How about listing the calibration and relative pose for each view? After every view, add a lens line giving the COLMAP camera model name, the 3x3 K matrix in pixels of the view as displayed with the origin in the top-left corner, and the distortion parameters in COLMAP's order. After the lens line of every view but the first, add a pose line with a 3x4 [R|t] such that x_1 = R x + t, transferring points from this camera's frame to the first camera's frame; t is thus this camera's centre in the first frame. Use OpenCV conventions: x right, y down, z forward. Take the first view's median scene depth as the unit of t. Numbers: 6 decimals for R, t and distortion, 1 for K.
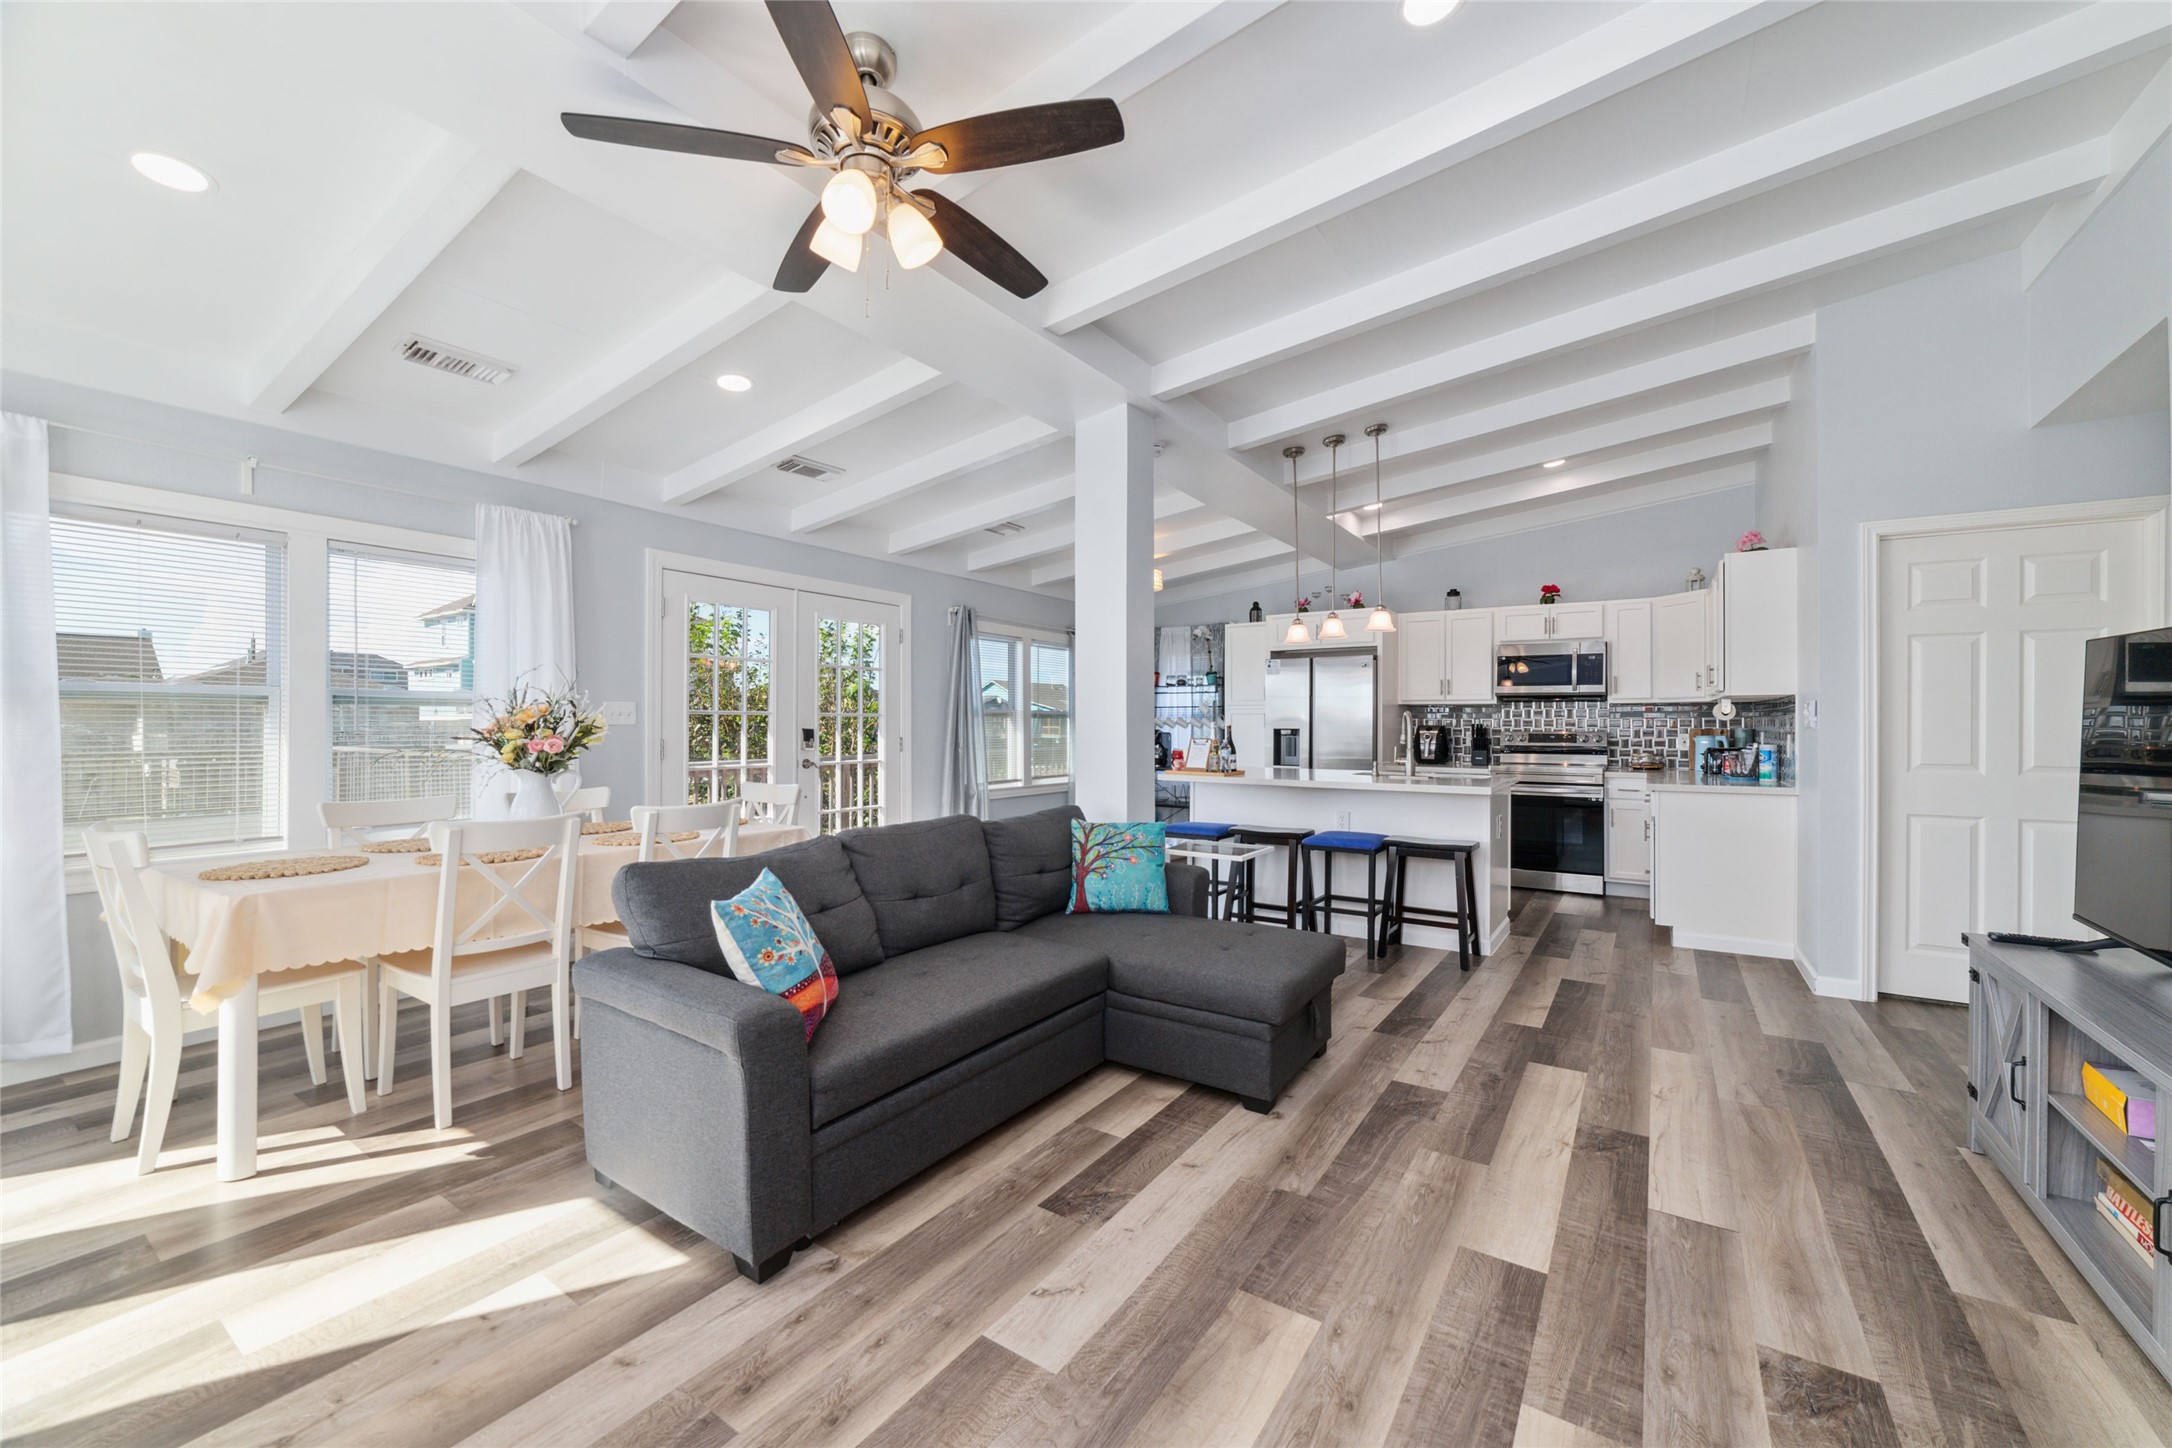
lens RADIAL K [[836.8, 0, 1107.4], [0, 836.8, 724.7], [0, 0, 1]] dist [-0.027354, 0.007684]
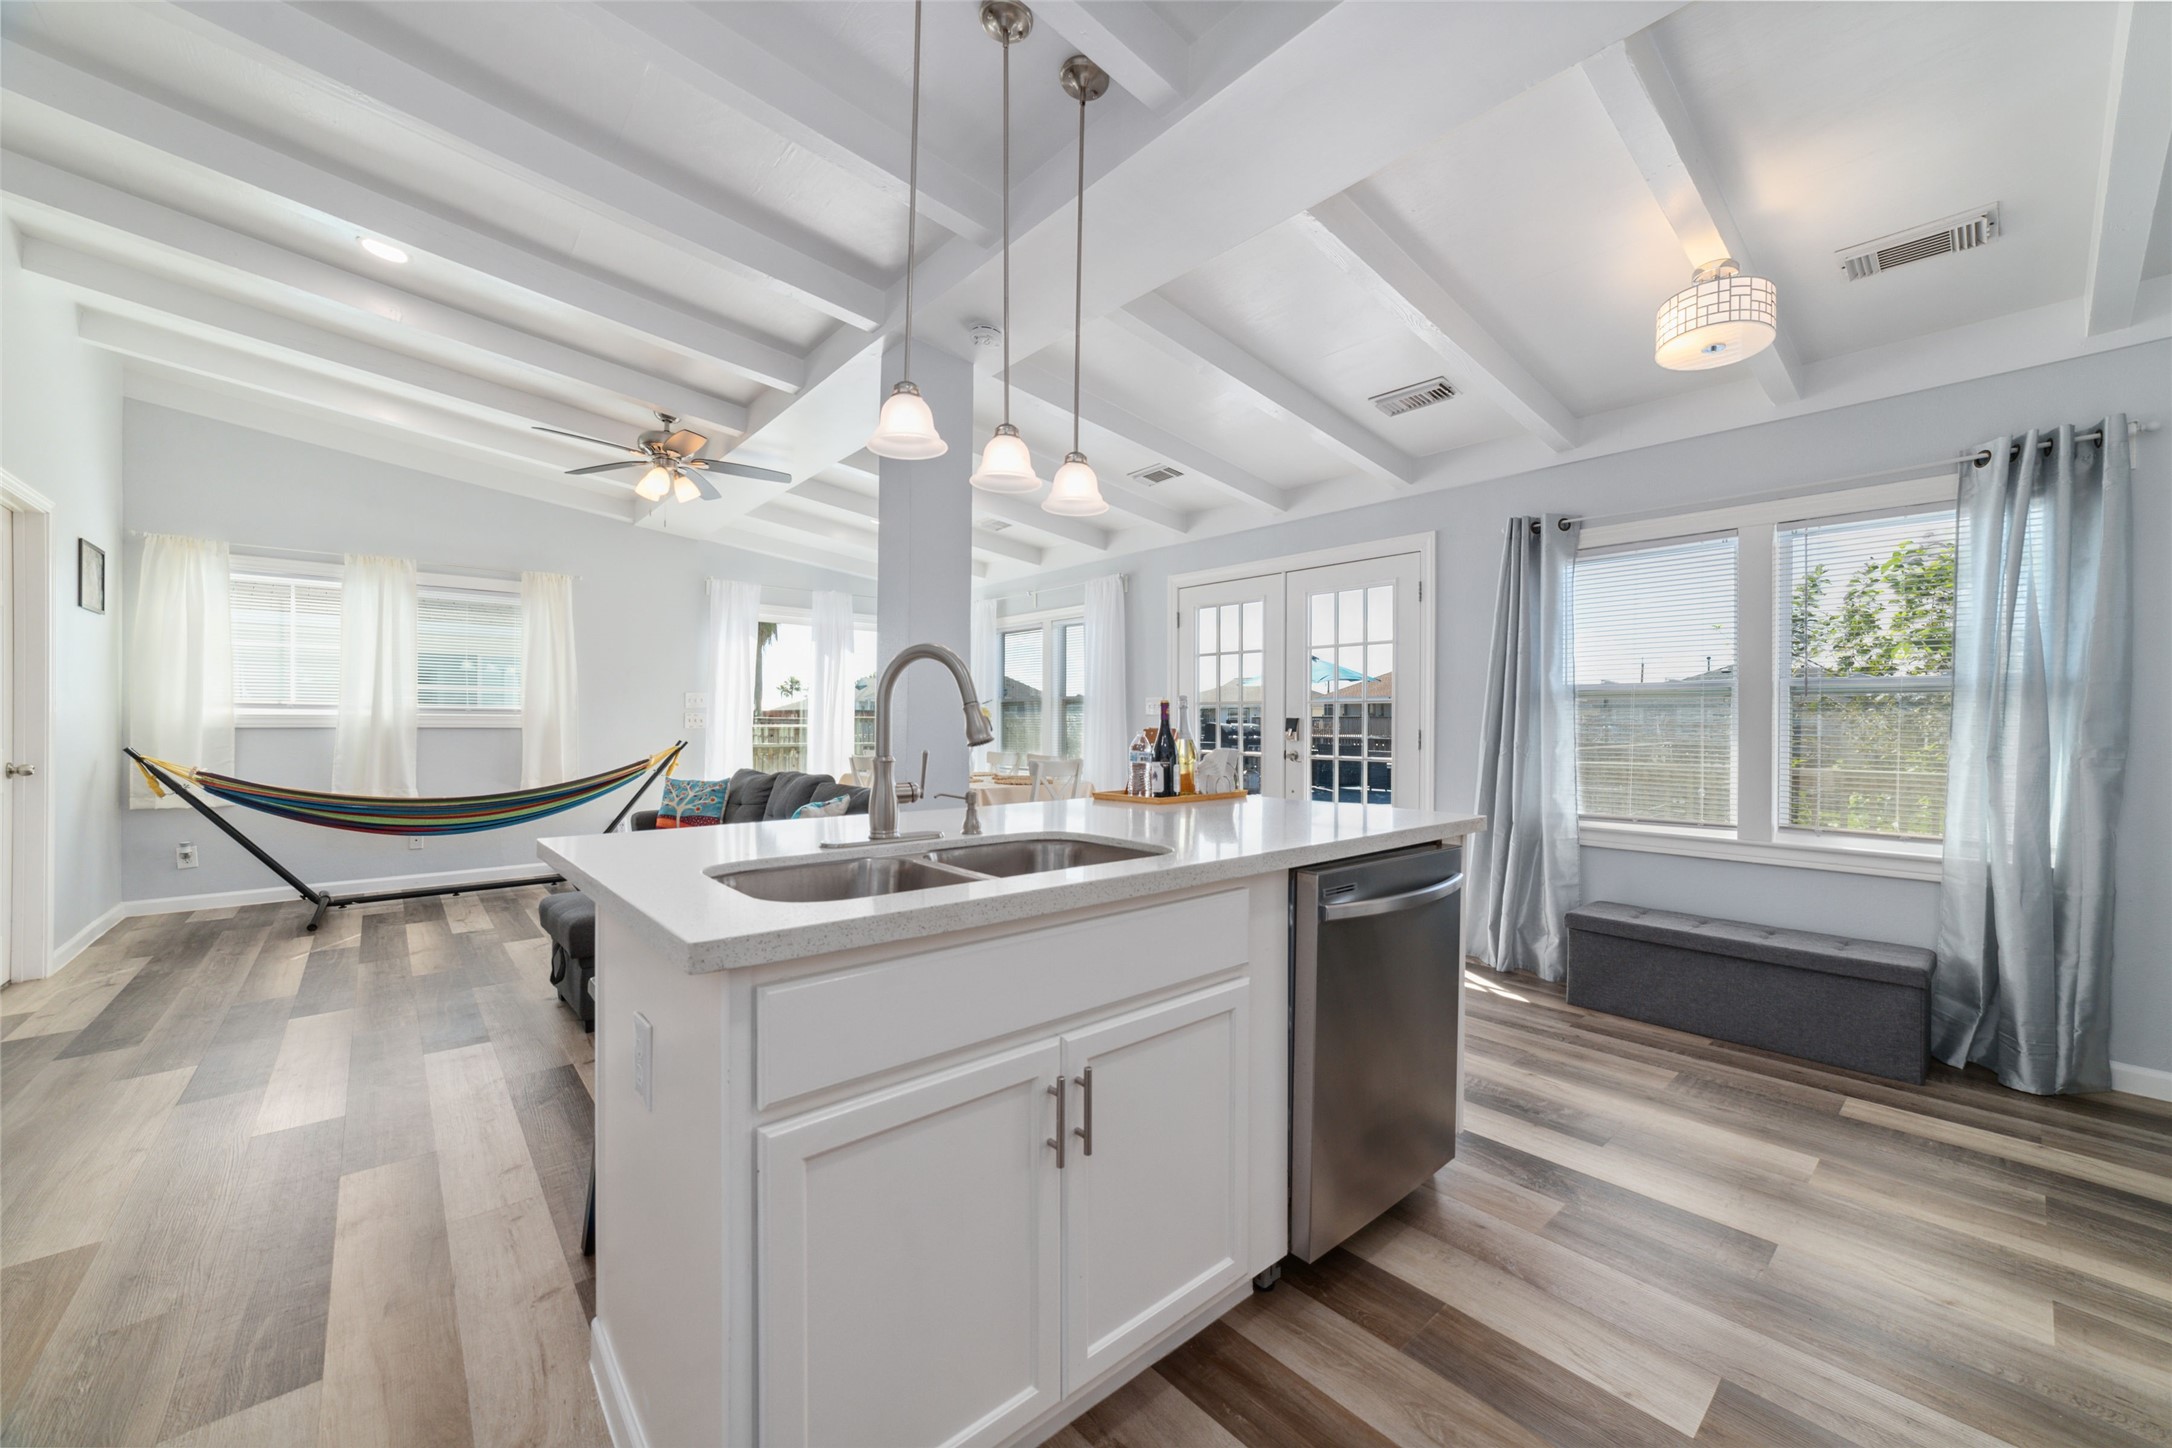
lens RADIAL K [[833.3, 0, 1112.9], [0, 833.3, 722.0], [0, 0, 1]] dist [-0.025471, 0.012019]
pose [[-0.253901, -0.003573, -0.967224, 0.976606], [-0.005354, 0.999983, -0.002289, 0.020820], [0.967216, 0.004597, -0.253915, 1.718167]]
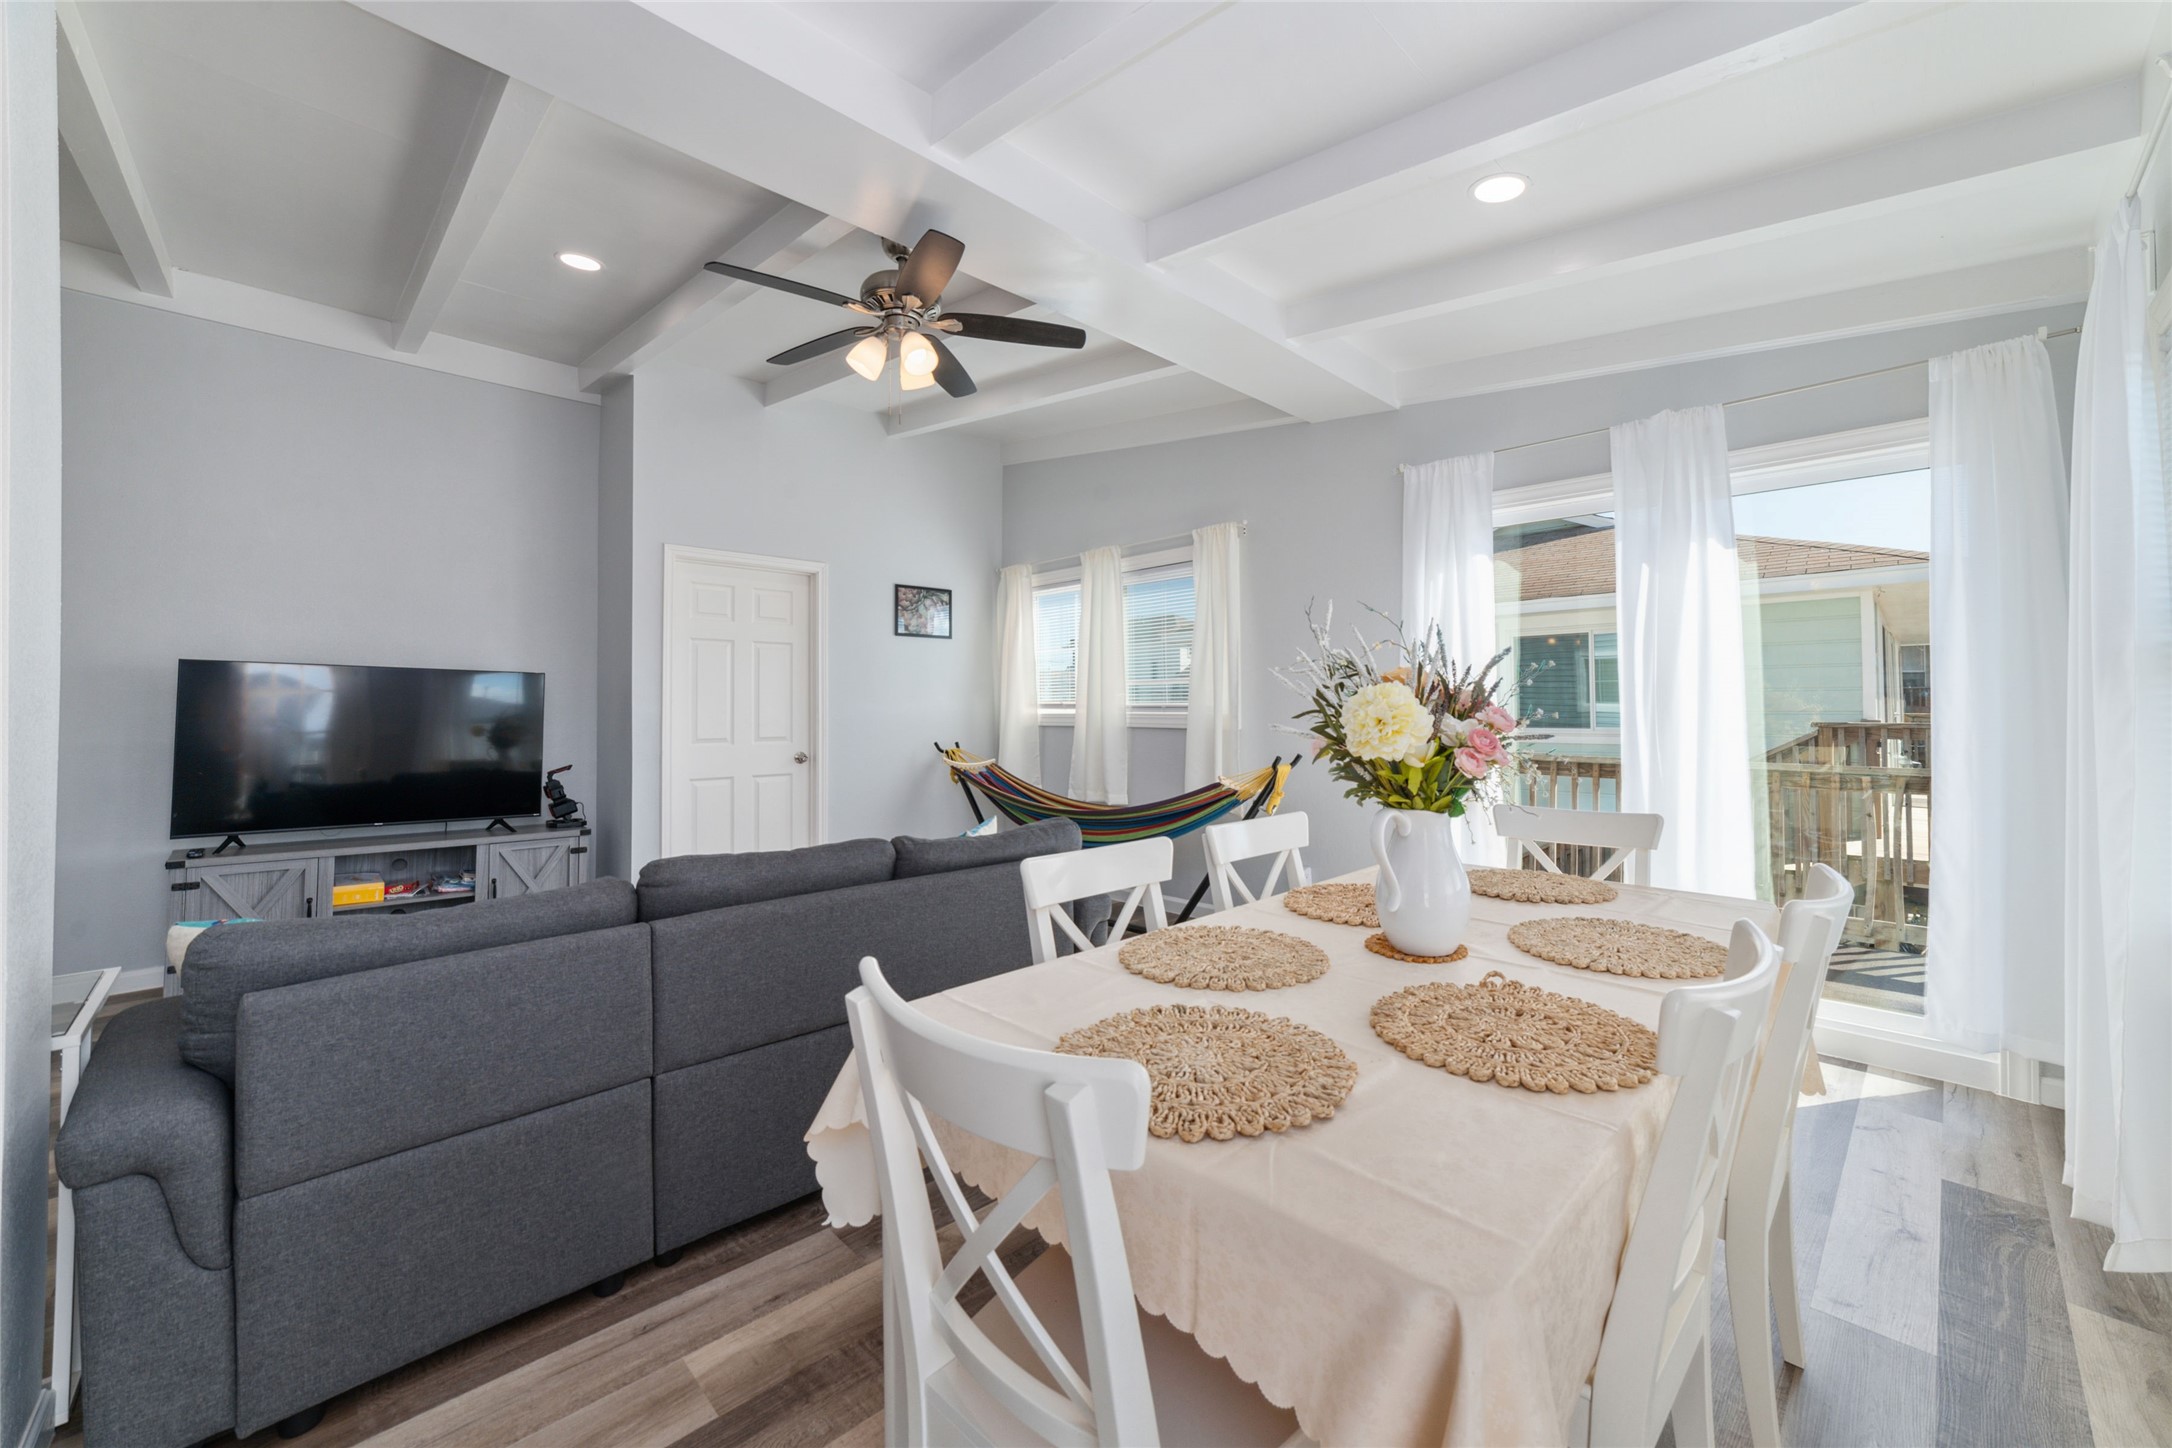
lens RADIAL K [[855.0, 0, 1097.4], [0, 855.0, 689.4], [0, 0, 1]] dist [-0.001452, 0.007766]
pose [[-0.978168, 0.006868, 0.207703, -0.571894], [0.002553, 0.999776, -0.021034, -0.002204], [-0.207800, -0.020044, -0.977966, 1.494495]]
